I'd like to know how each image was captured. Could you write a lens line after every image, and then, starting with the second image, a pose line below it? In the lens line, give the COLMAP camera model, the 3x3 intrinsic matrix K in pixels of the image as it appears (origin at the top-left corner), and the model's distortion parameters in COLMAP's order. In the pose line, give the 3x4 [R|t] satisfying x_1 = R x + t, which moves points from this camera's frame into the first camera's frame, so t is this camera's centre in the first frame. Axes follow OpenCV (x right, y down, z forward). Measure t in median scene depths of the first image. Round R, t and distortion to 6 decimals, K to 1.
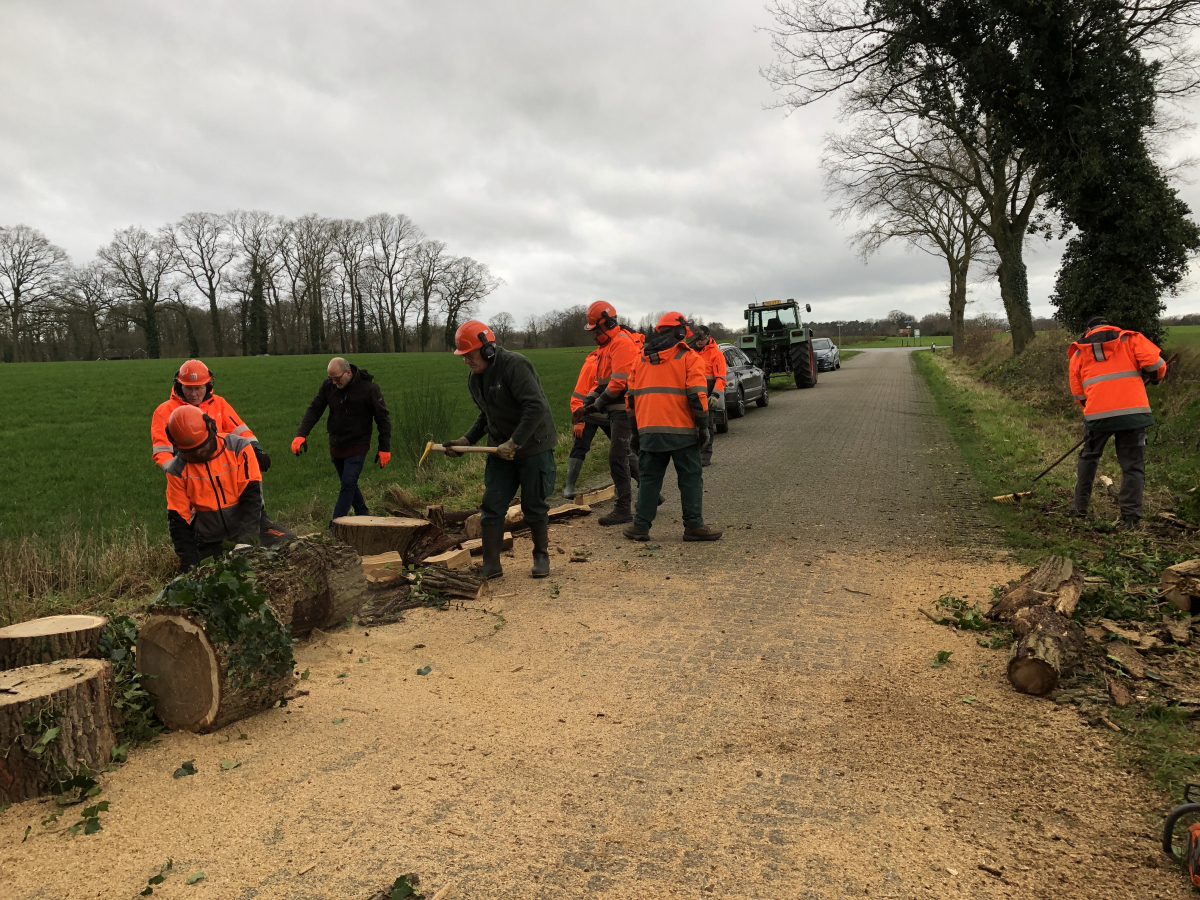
lens RADIAL K [[993.1, 0, 595.6], [0, 993.1, 456.4], [0, 0, 1]] dist [0.018284, 0.005066]
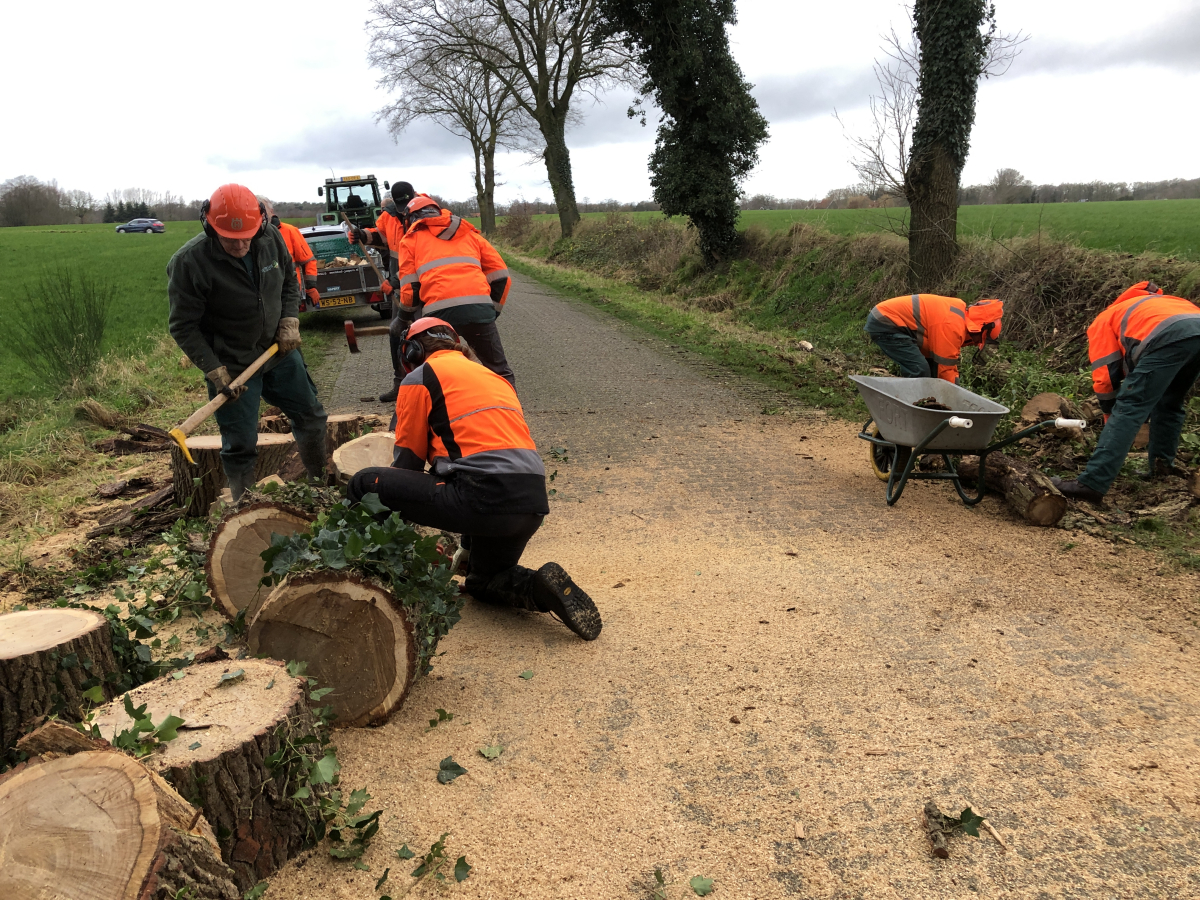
lens RADIAL K [[993.1, 0, 620.8], [0, 993.1, 456.9], [0, 0, 1]] dist [0.018284, 0.005066]
pose [[0.871188, -0.107177, 0.479109, -0.118068], [0.051258, 0.990404, 0.128349, -0.002967], [-0.488267, -0.087258, 0.868321, 0.054696]]
